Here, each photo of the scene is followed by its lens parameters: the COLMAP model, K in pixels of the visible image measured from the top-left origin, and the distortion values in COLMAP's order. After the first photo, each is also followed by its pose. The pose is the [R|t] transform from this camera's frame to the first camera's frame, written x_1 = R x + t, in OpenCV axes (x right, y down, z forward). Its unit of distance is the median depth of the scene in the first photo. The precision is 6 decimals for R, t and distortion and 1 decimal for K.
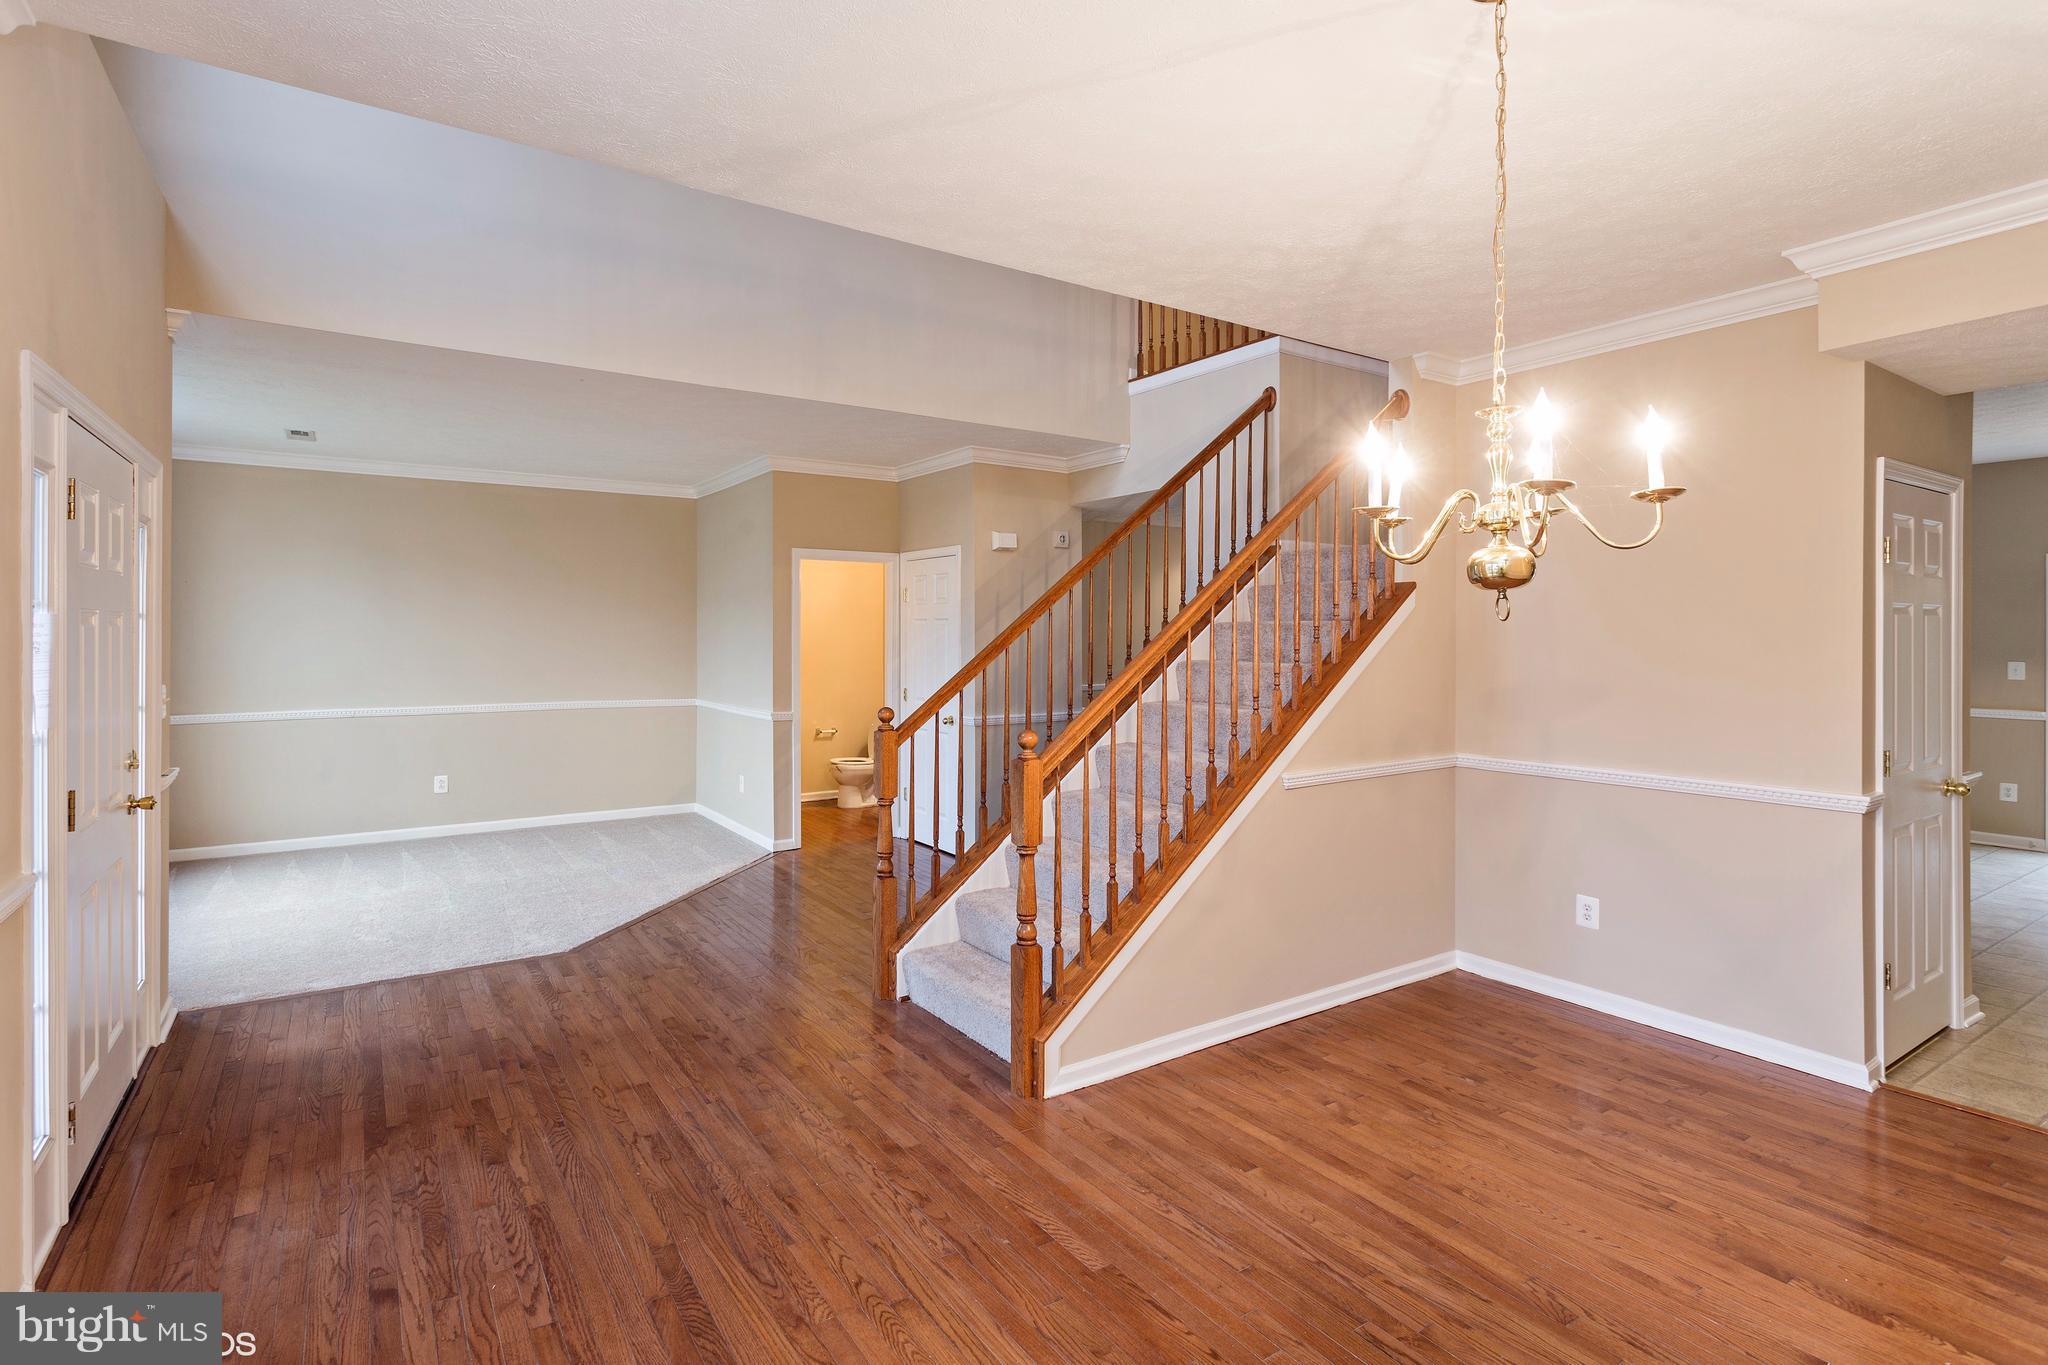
lens RADIAL K [[991.6, 0, 1021.5], [0, 991.6, 630.0], [0, 0, 1]] dist [0.004694, 0.000296]
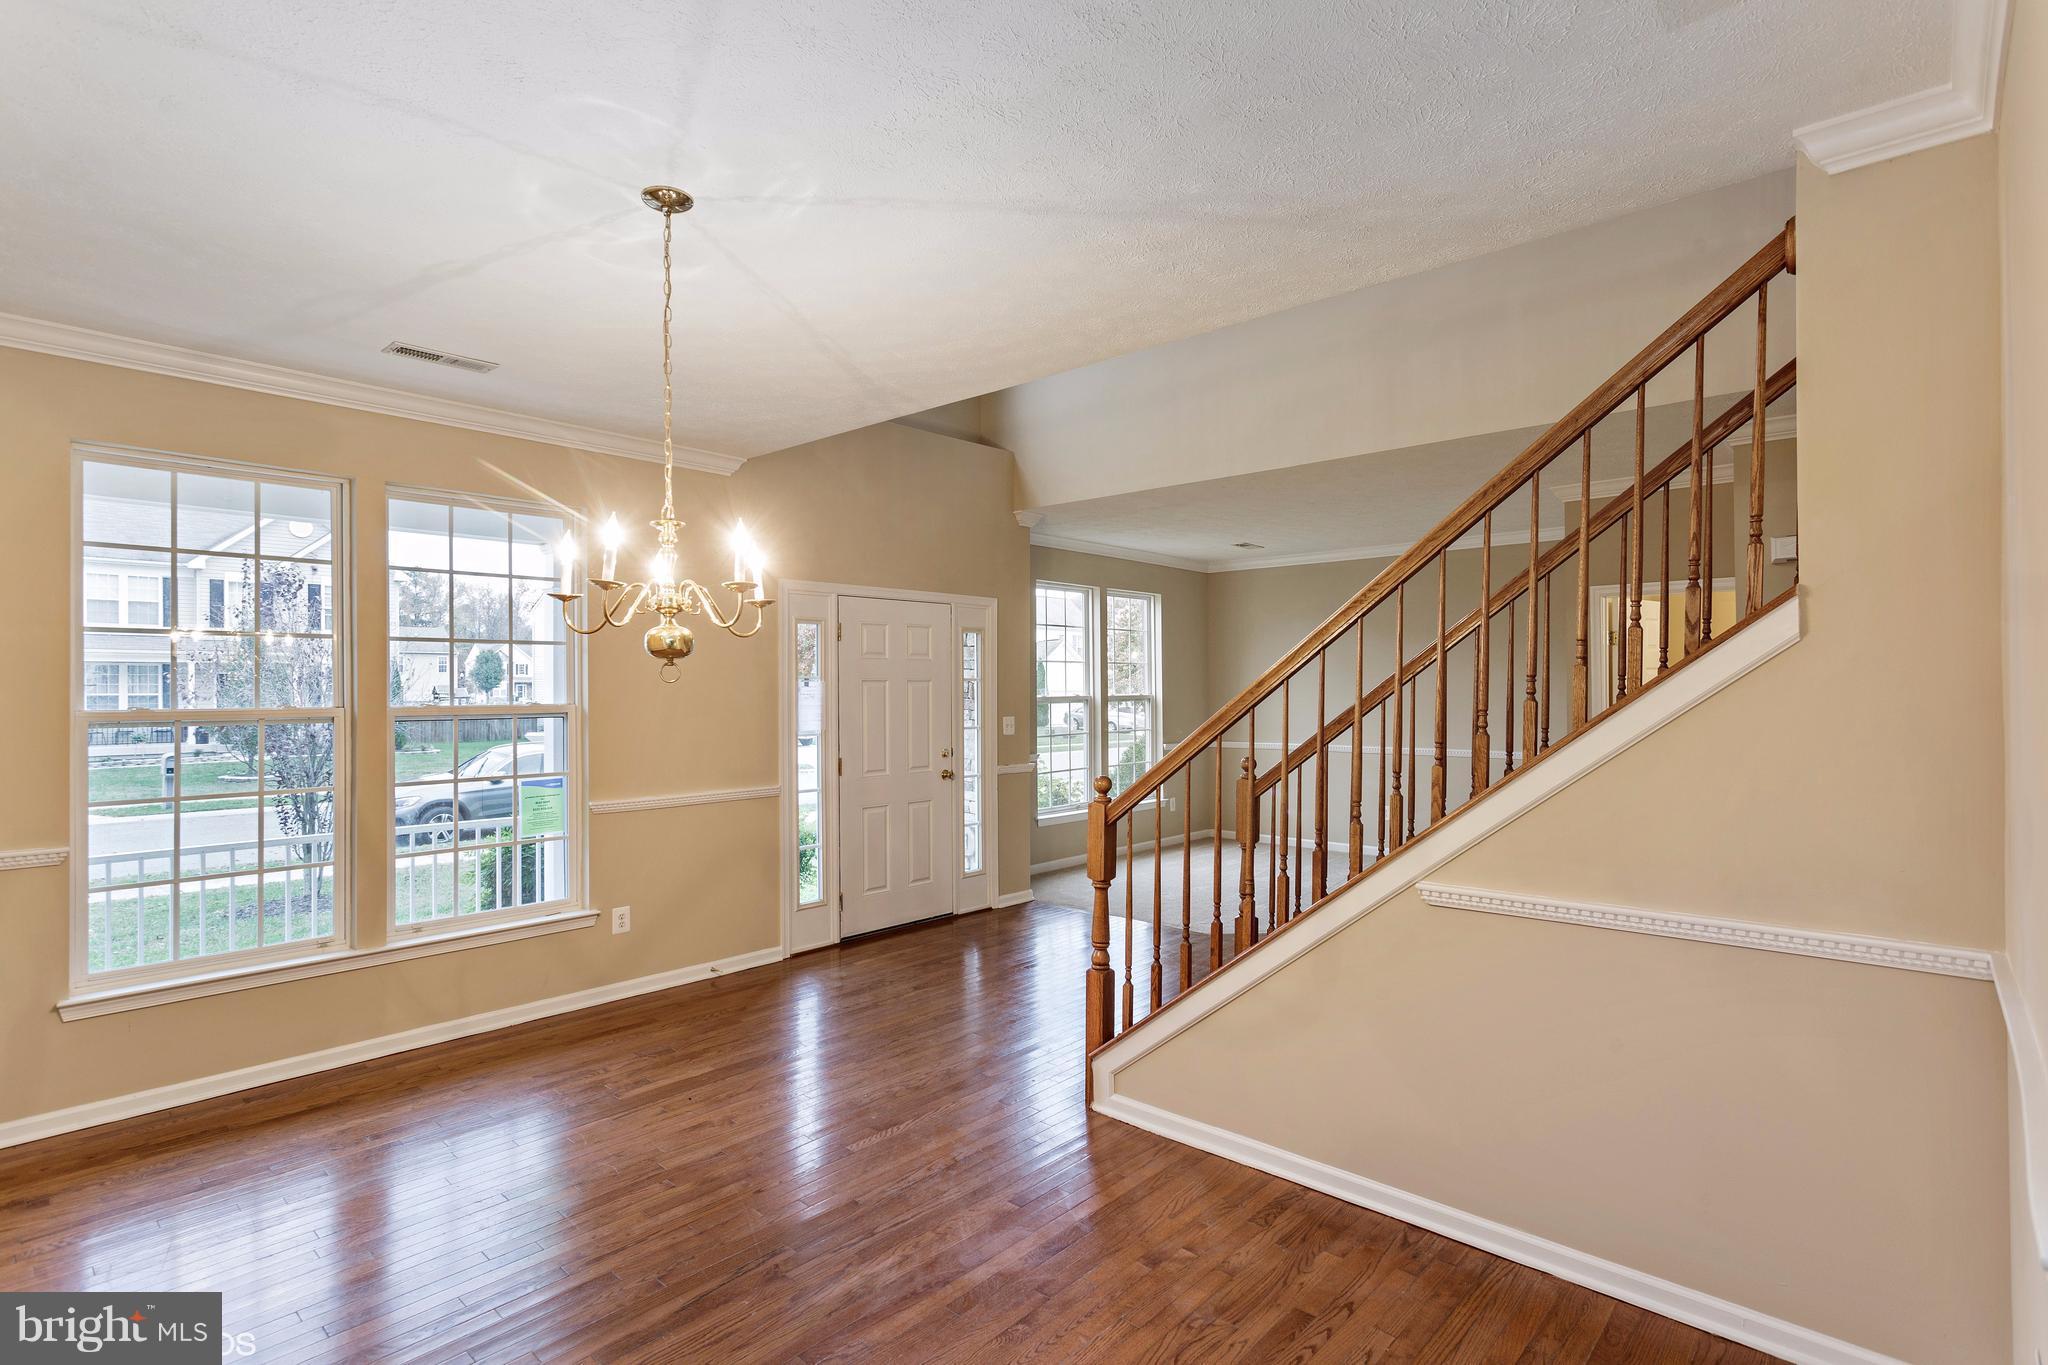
lens RADIAL K [[1001.9, 0, 1014.2], [0, 1001.9, 678.9], [0, 0, 1]] dist [0.017501, 0.000080]
pose [[0.241359, -0.009799, -0.970386, 1.165186], [0.007229, 0.999939, -0.008300, 0.001588], [0.970409, -0.005012, 0.241415, 0.691357]]
